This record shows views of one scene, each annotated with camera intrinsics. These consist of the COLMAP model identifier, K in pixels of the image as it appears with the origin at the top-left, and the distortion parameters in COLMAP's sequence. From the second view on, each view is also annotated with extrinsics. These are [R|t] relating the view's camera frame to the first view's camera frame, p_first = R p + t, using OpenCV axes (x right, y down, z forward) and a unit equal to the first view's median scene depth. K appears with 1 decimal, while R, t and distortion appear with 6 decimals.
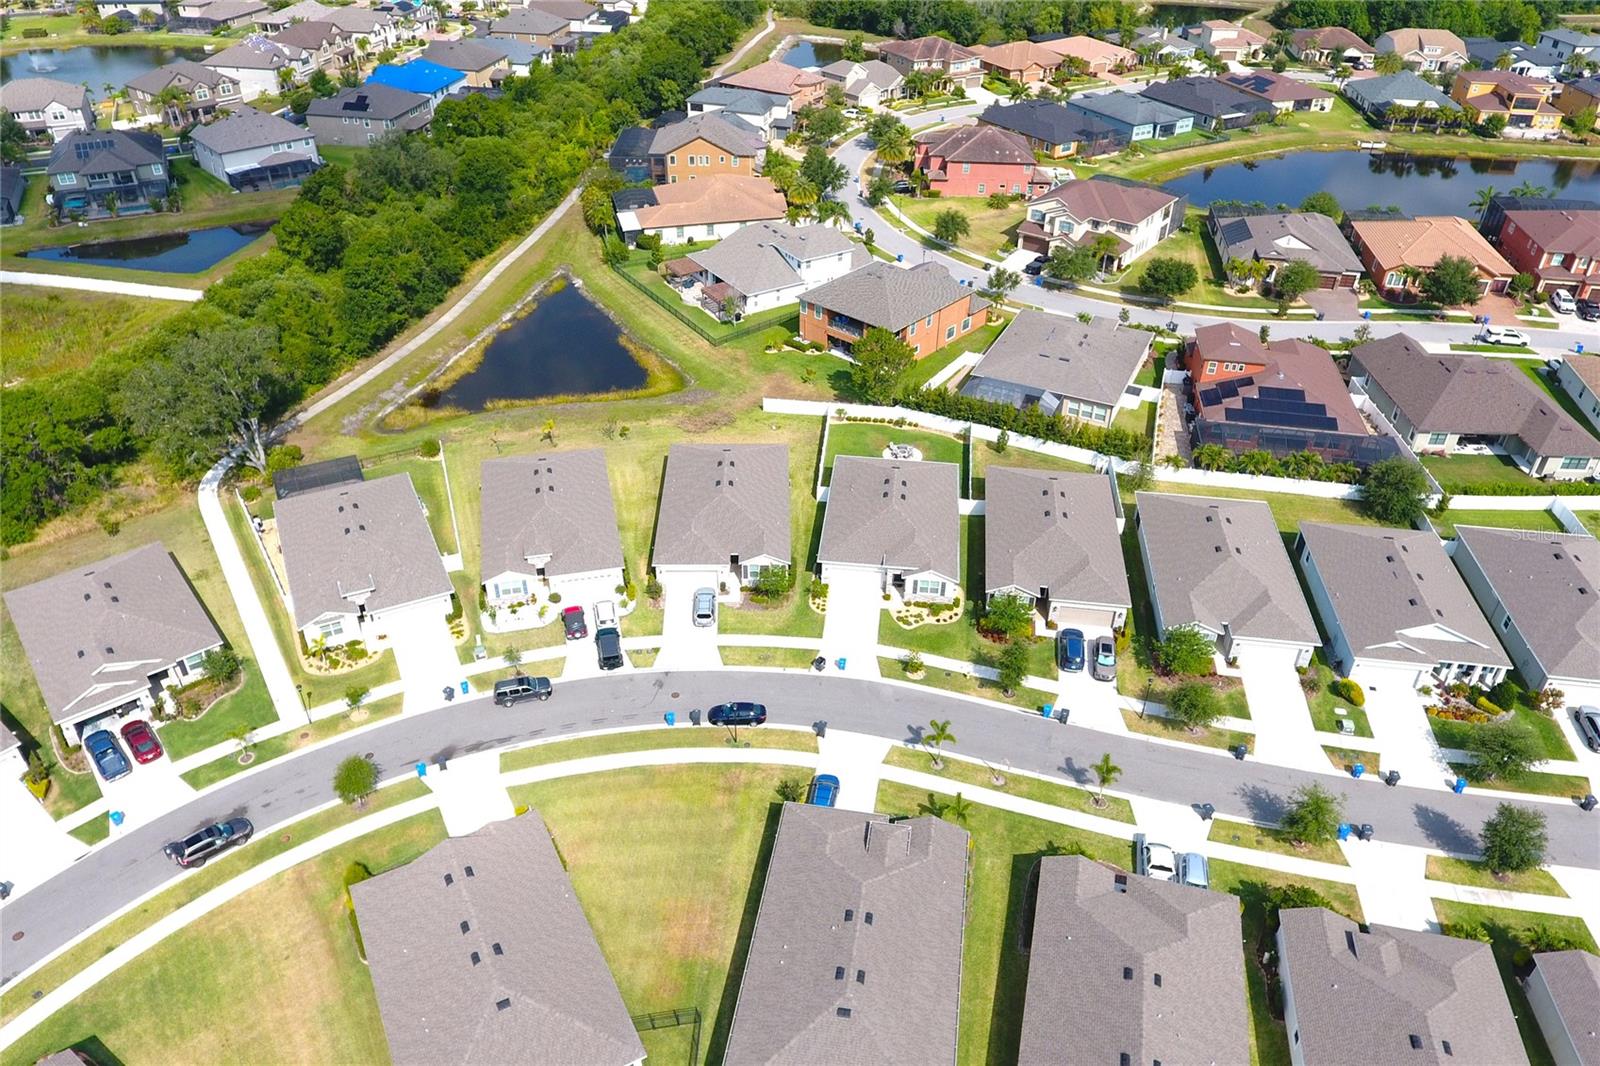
lens RADIAL K [[1142.7, 0, 800.0], [0, 1142.7, 533.0], [0, 0, 1]] dist [-0.004592, -0.002275]
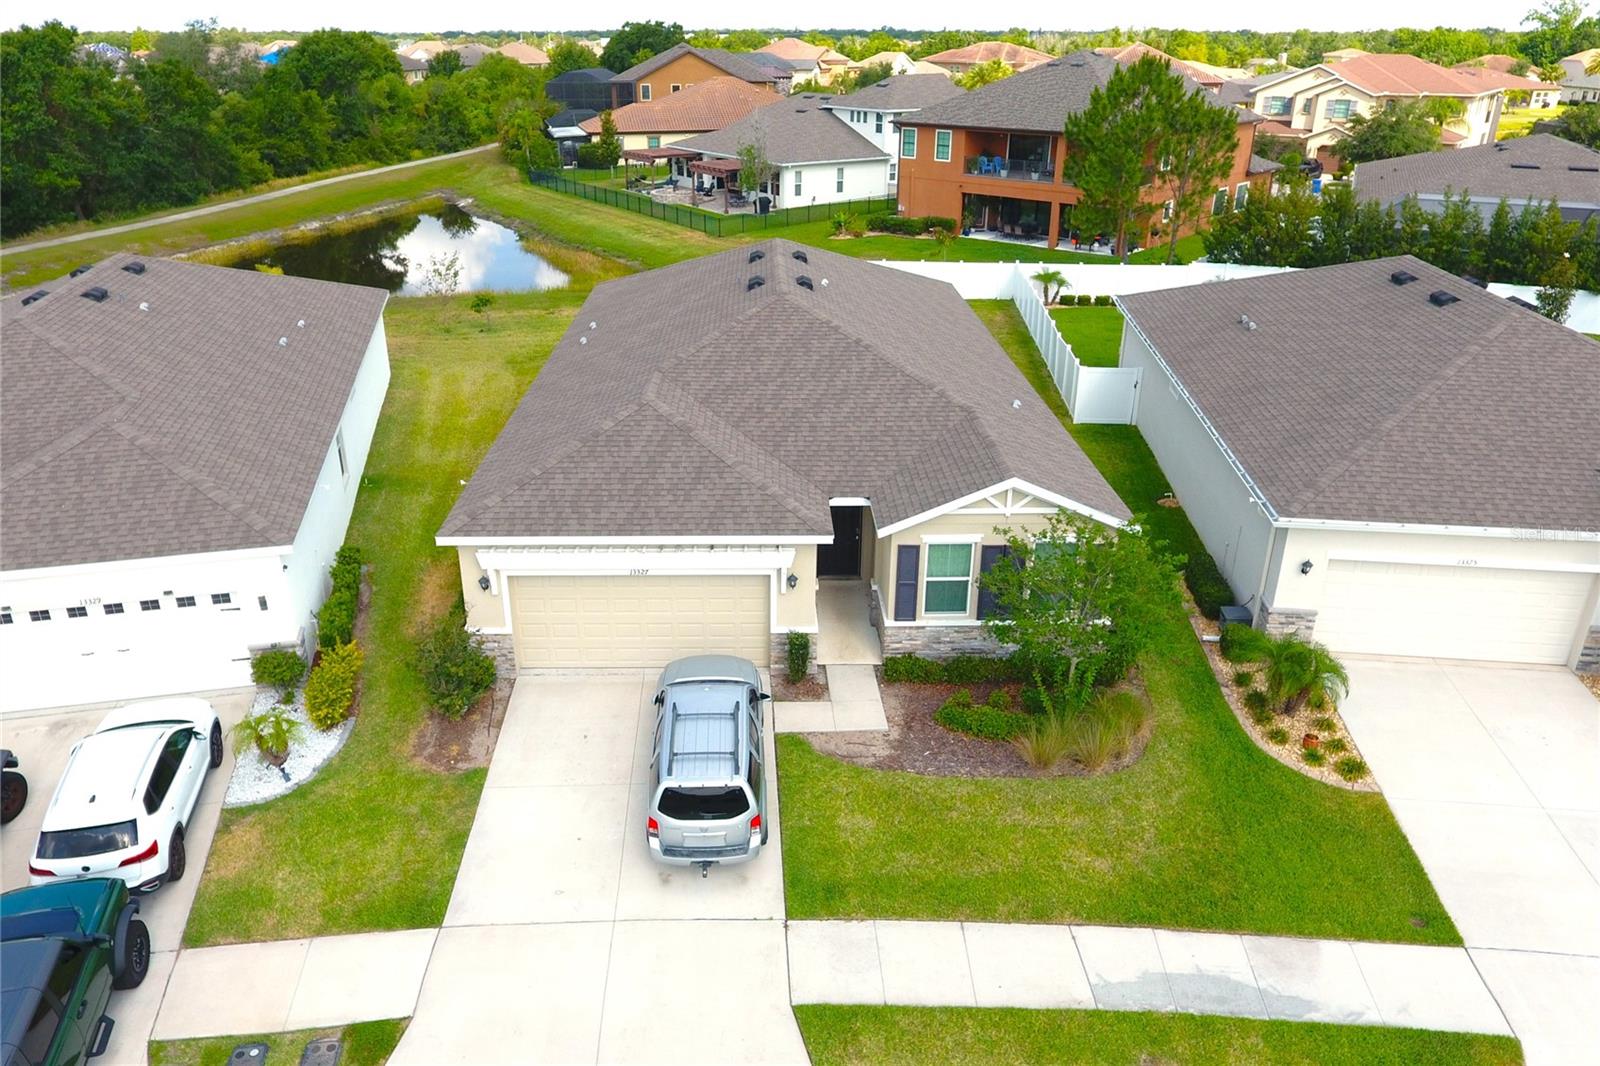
lens RADIAL K [[1127.5, 0, 766.7], [0, 1127.5, 530.2], [0, 0, 1]] dist [-0.007185, 0.003294]
pose [[0.999888, -0.006908, -0.013304, -0.071088], [0.004255, 0.981774, -0.190006, 0.063809], [0.014374, 0.189928, 0.981693, 0.818545]]
